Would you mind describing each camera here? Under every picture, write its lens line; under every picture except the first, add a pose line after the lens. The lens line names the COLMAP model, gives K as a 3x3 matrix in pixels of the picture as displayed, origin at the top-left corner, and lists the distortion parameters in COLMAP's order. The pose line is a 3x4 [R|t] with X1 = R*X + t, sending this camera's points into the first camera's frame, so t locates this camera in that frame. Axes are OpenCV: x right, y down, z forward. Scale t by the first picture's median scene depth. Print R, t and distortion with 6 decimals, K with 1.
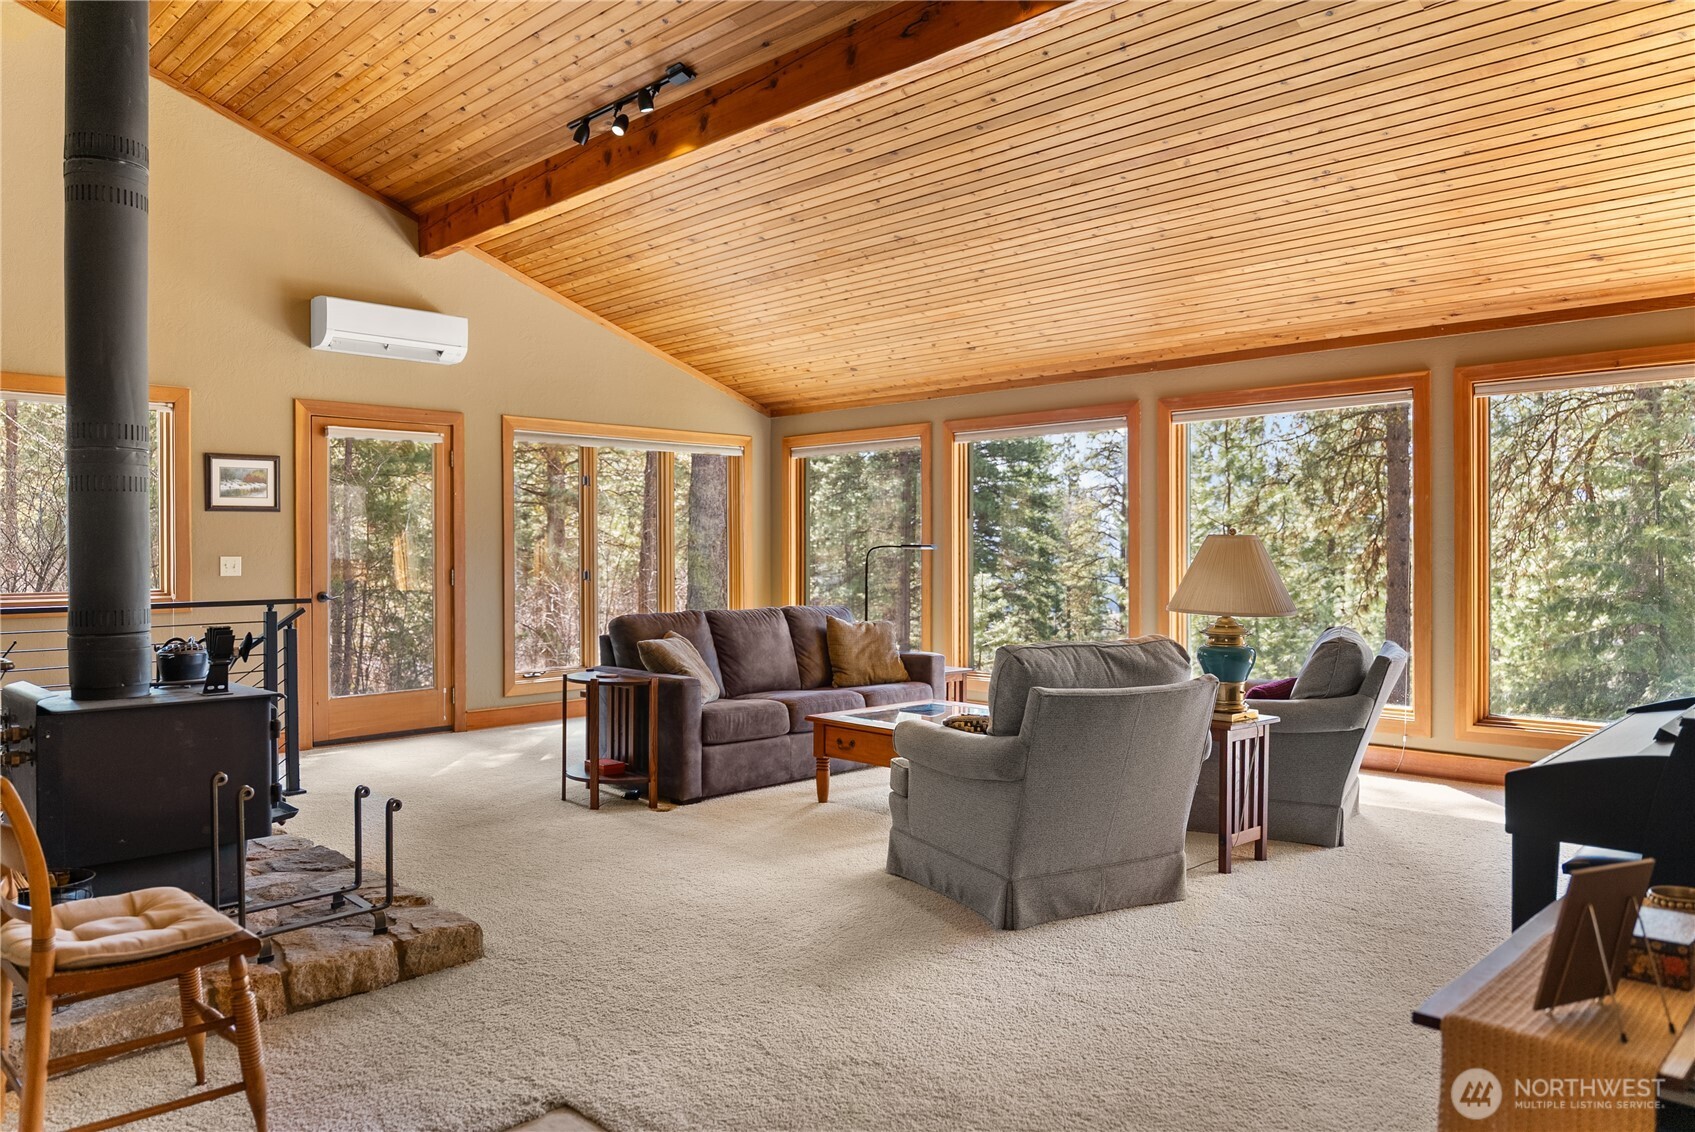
lens RADIAL K [[1160.6, 0, 844.7], [0, 1160.6, 559.2], [0, 0, 1]] dist [-0.001962, -0.018523]
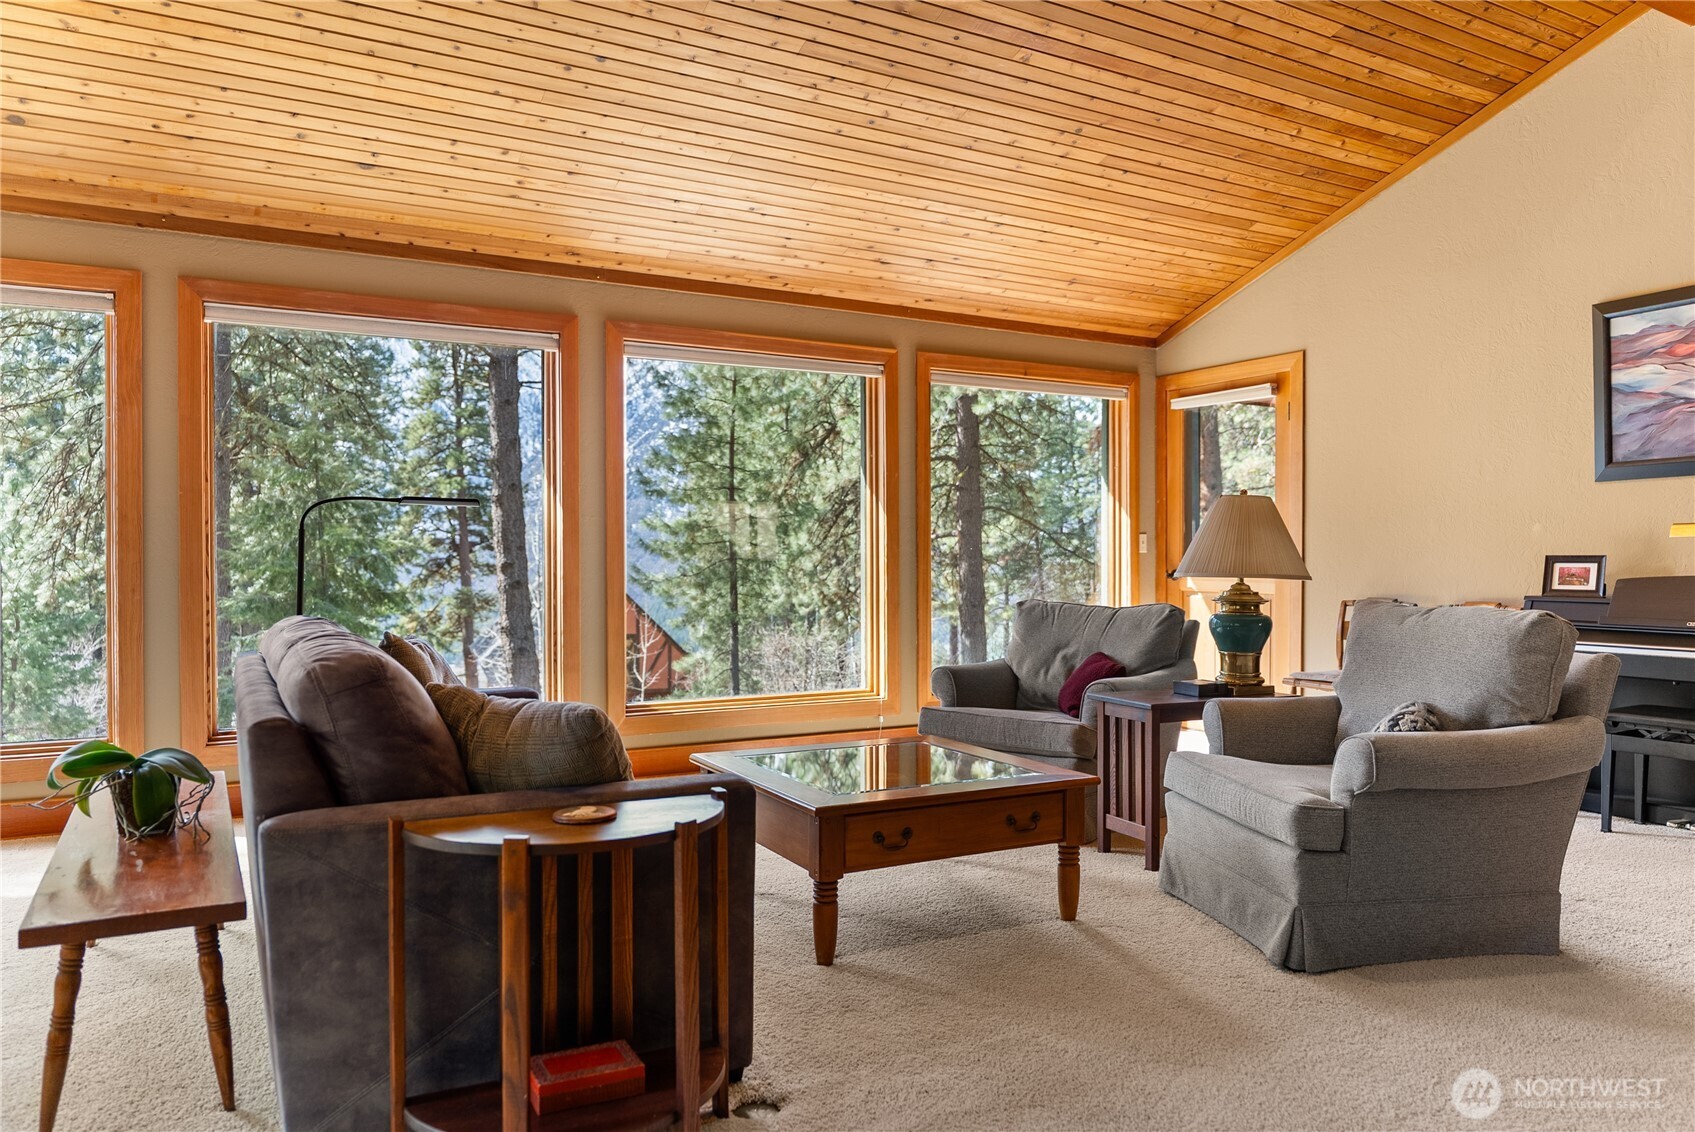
lens RADIAL K [[1160.6, 0, 847.9], [0, 1160.6, 569.1], [0, 0, 1]] dist [-0.001962, -0.018523]
pose [[0.272063, -0.005305, 0.962265, -0.489675], [0.006130, 0.999974, 0.003779, 0.024952], [-0.962260, 0.004871, 0.272088, 0.783139]]
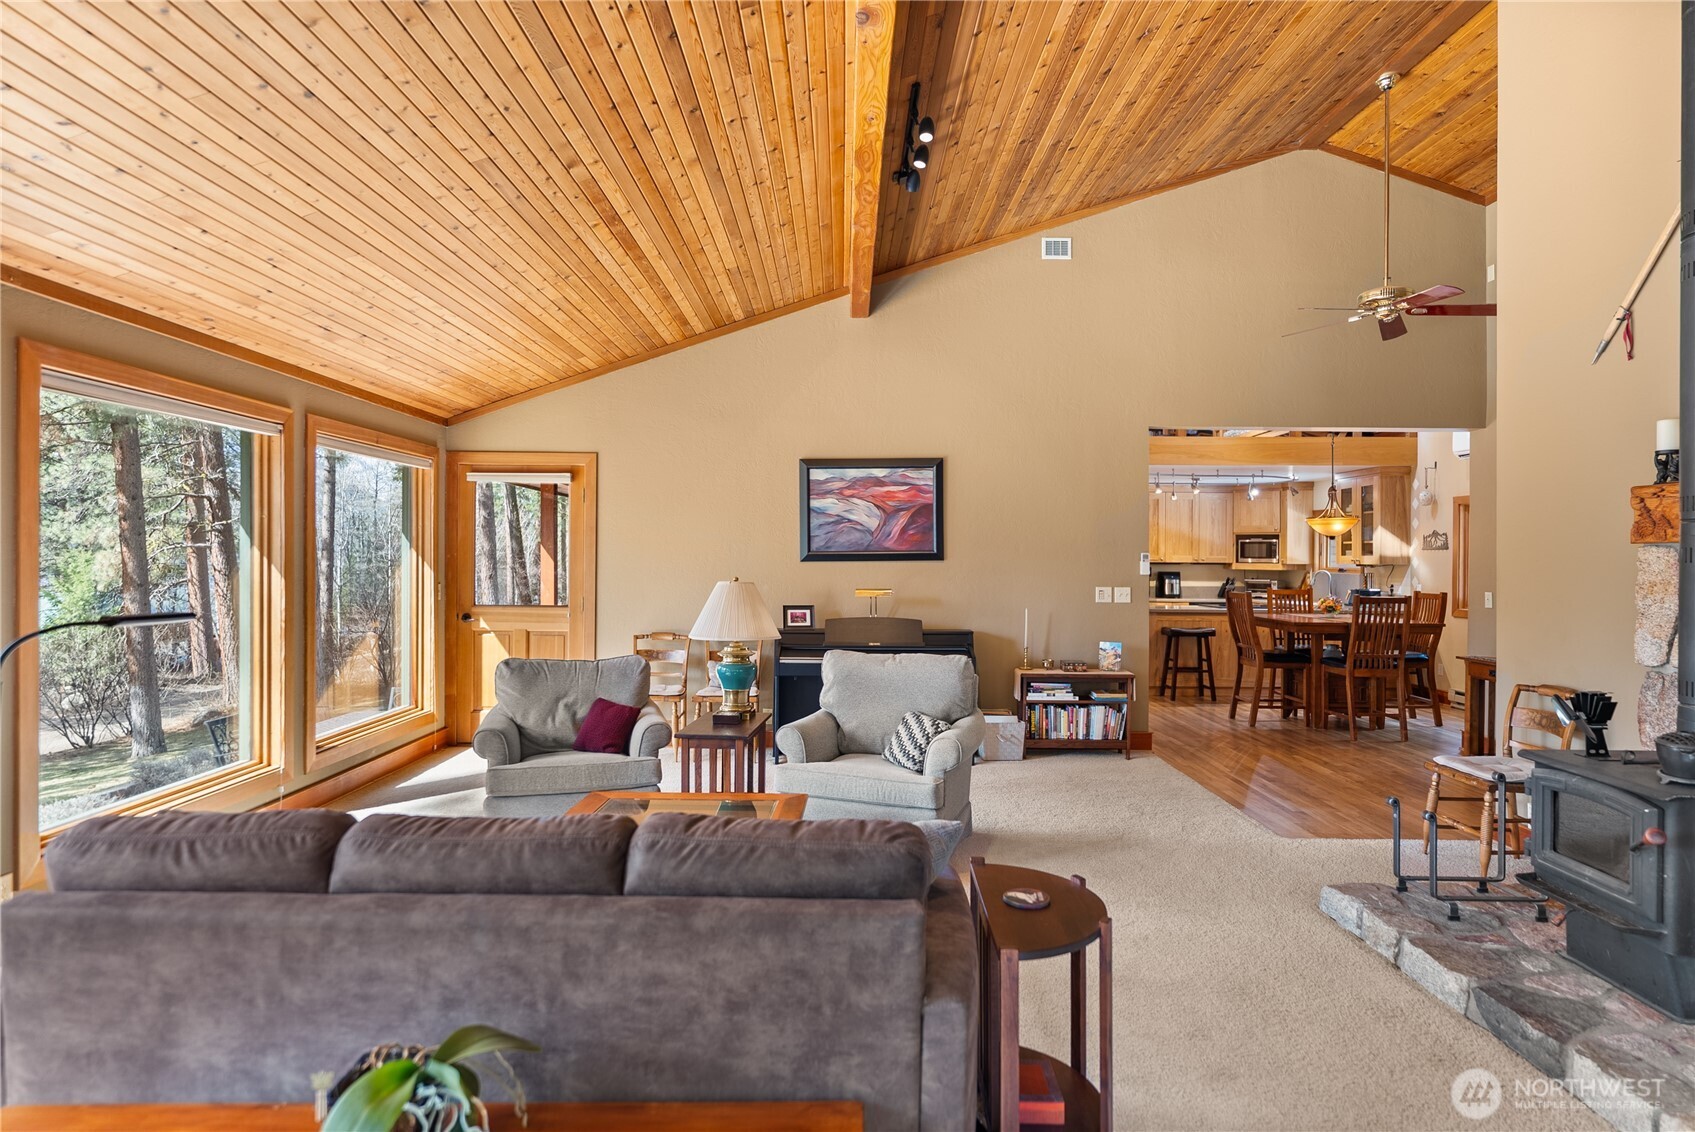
lens RADIAL K [[920.0, 0, 848.3], [0, 920.0, 558.4], [0, 0, 1]] dist [0.000115, -0.000249]
pose [[-0.706642, -0.002717, 0.707566, -0.397884], [0.001022, 0.999988, 0.004861, -0.039279], [-0.707571, 0.004158, -0.706630, 1.245315]]
